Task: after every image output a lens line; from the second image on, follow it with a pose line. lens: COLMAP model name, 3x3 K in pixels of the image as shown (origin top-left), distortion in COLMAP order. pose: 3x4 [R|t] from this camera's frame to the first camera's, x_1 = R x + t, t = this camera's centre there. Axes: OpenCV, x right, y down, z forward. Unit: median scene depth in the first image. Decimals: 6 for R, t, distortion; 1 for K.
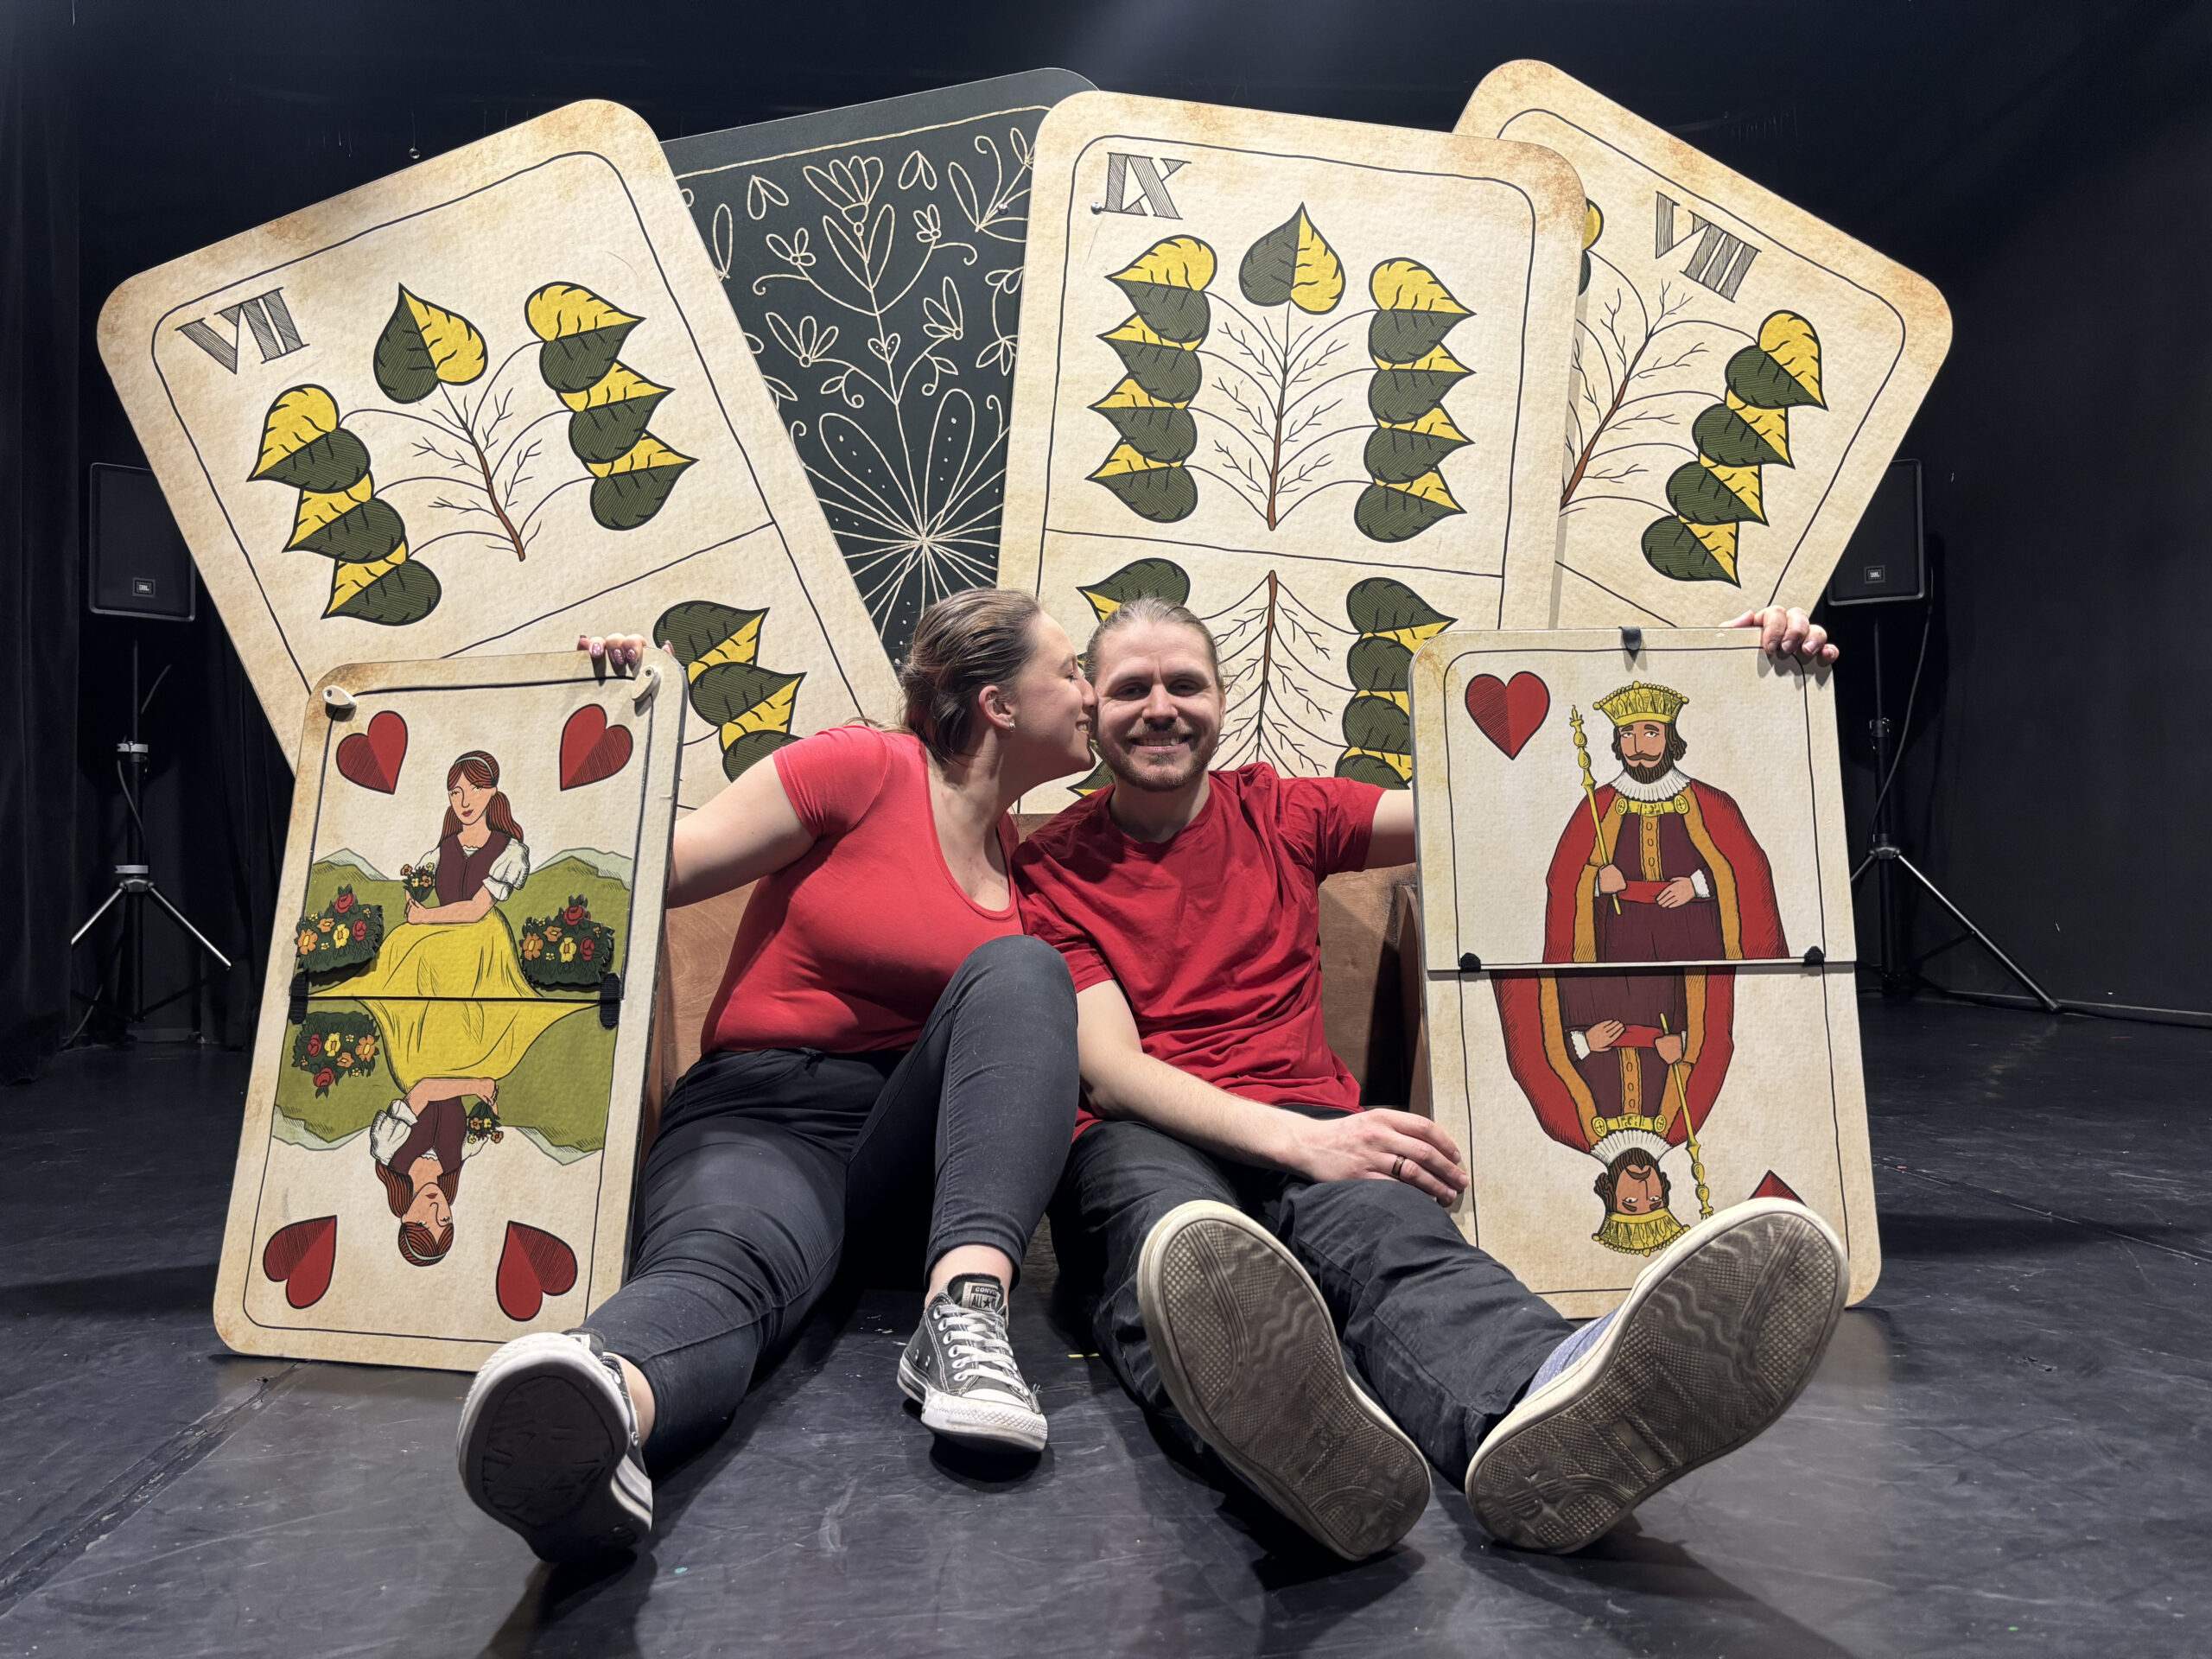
lens RADIAL K [[1695.9, 0, 1095.9], [0, 1695.9, 816.3], [0, 0, 1]] dist [0.011226, -0.028981]
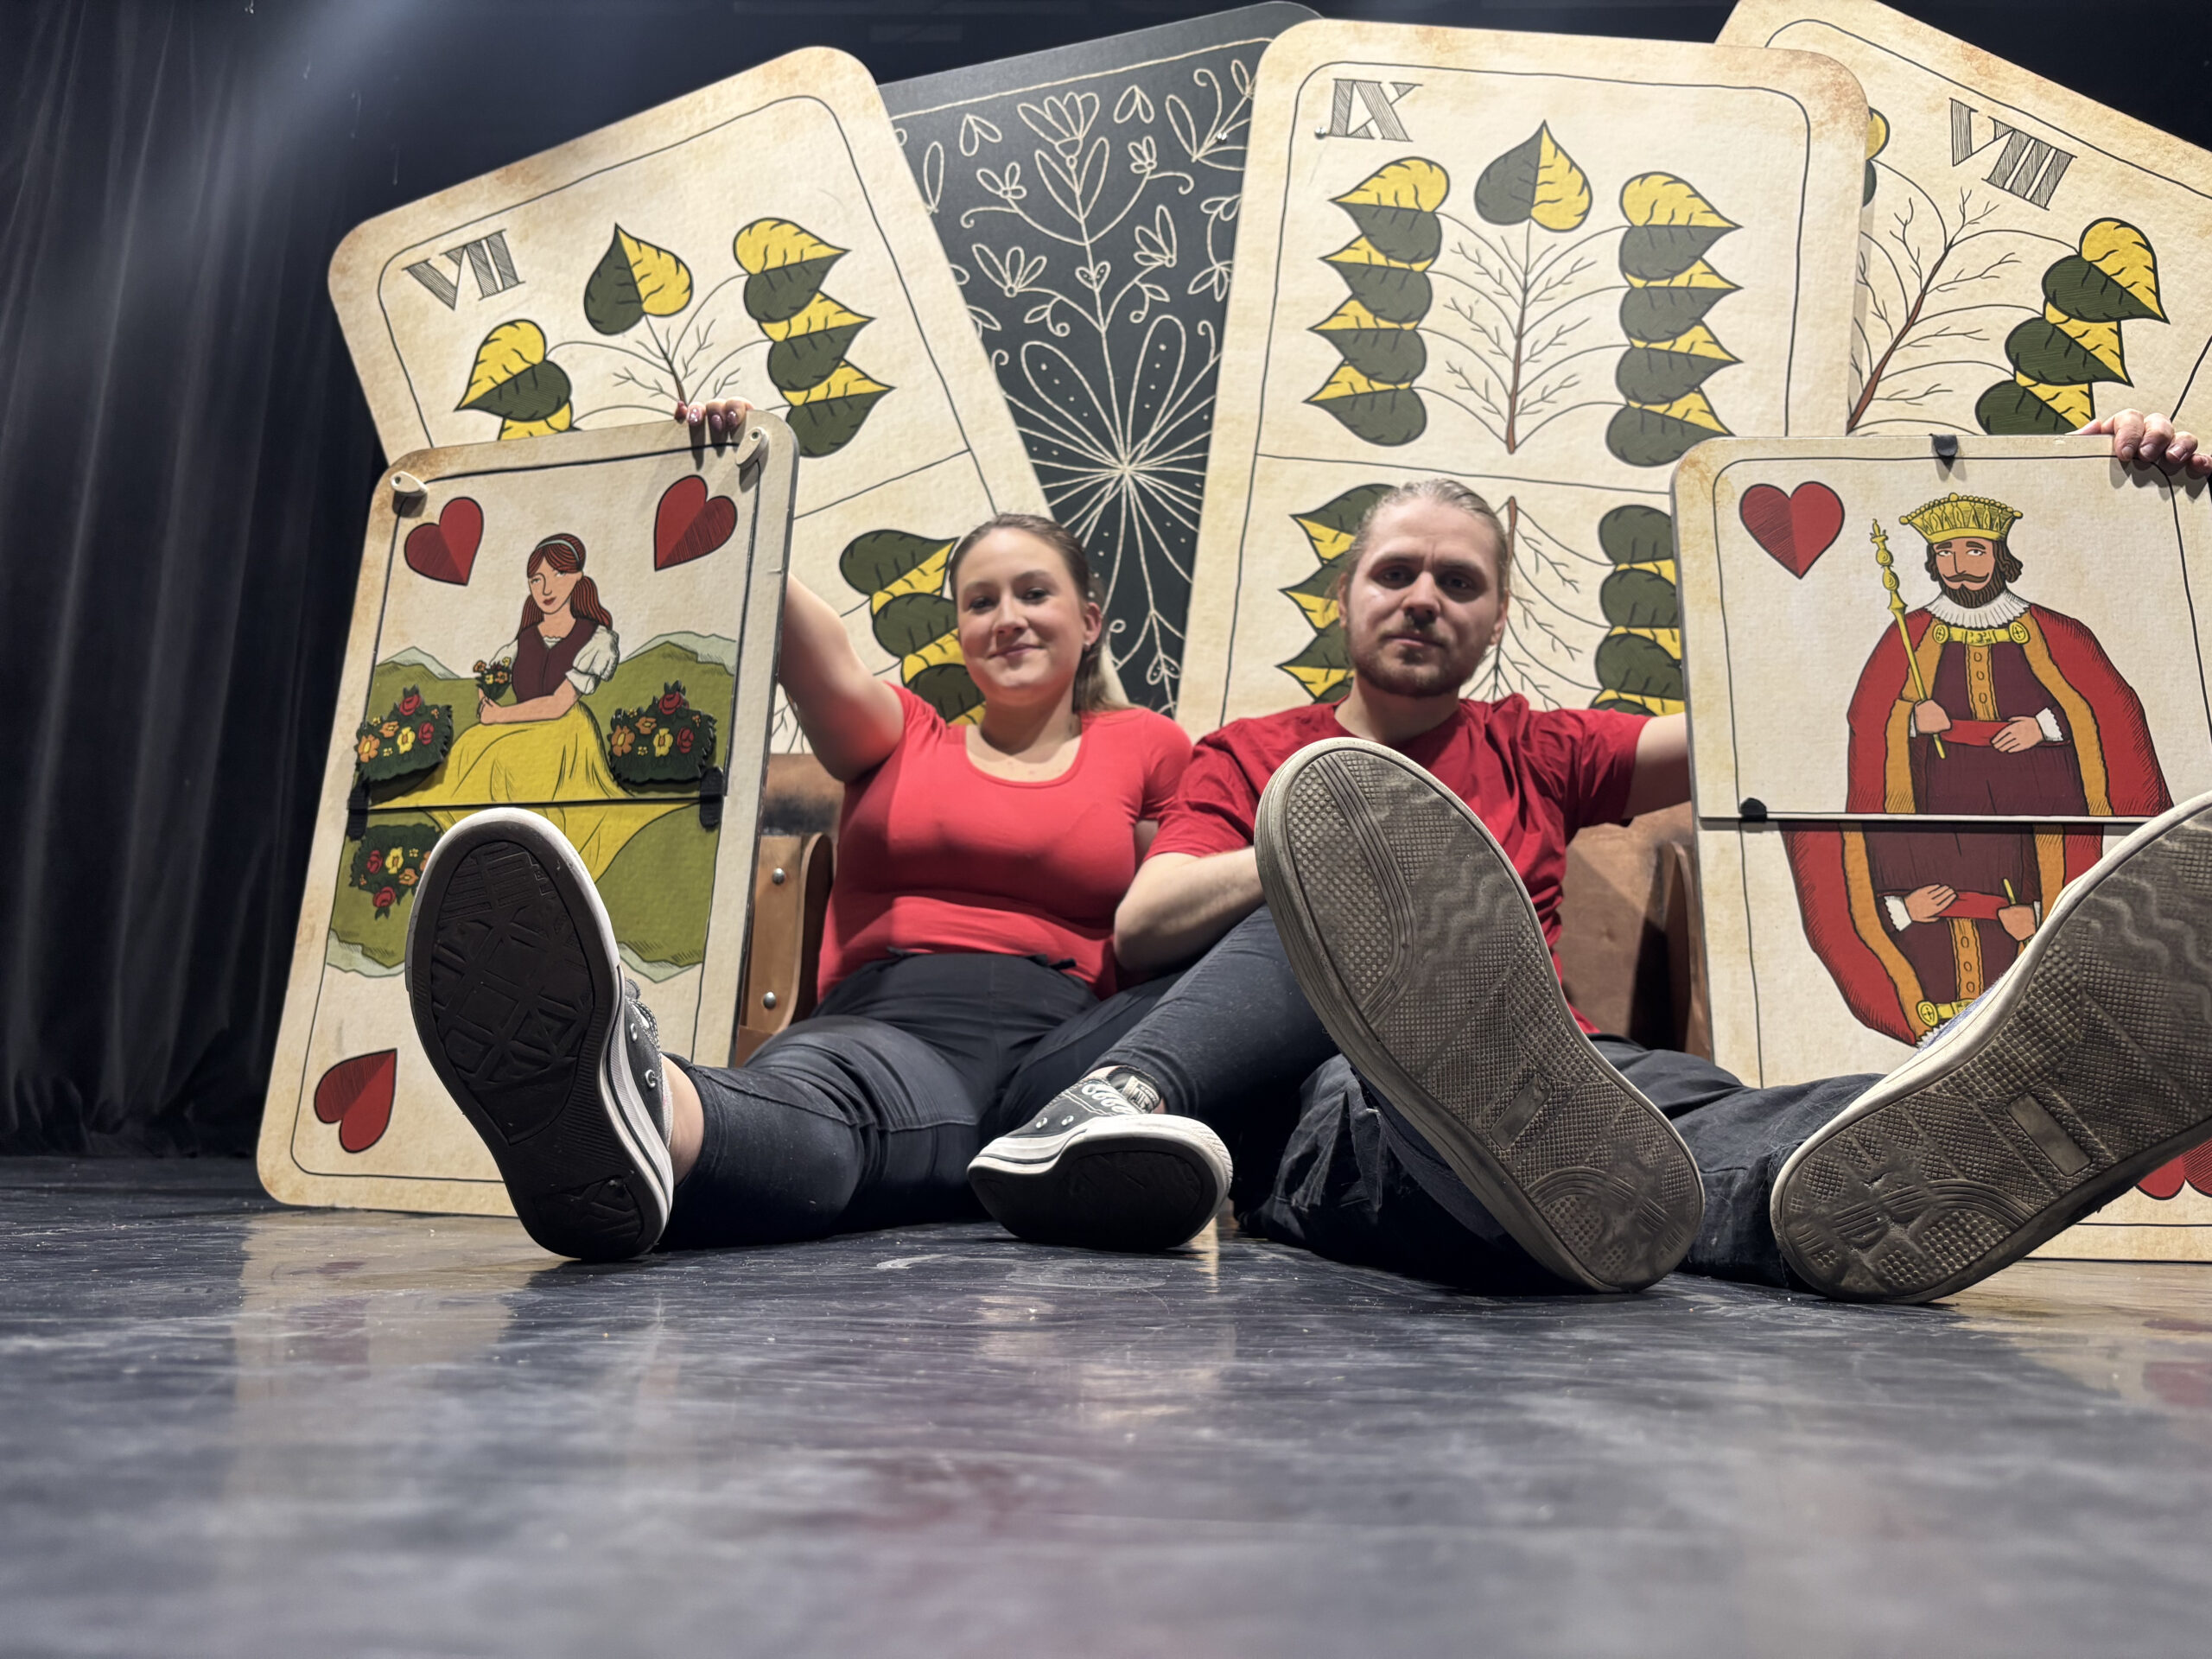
lens RADIAL K [[1695.9, 0, 1085.1], [0, 1695.9, 836.0], [0, 0, 1]] dist [0.011226, -0.028981]
pose [[0.987490, 0.014911, -0.156976, 0.025352], [-0.040531, 0.986073, -0.161301, 0.187835], [0.152384, 0.165645, 0.974341, 0.122874]]
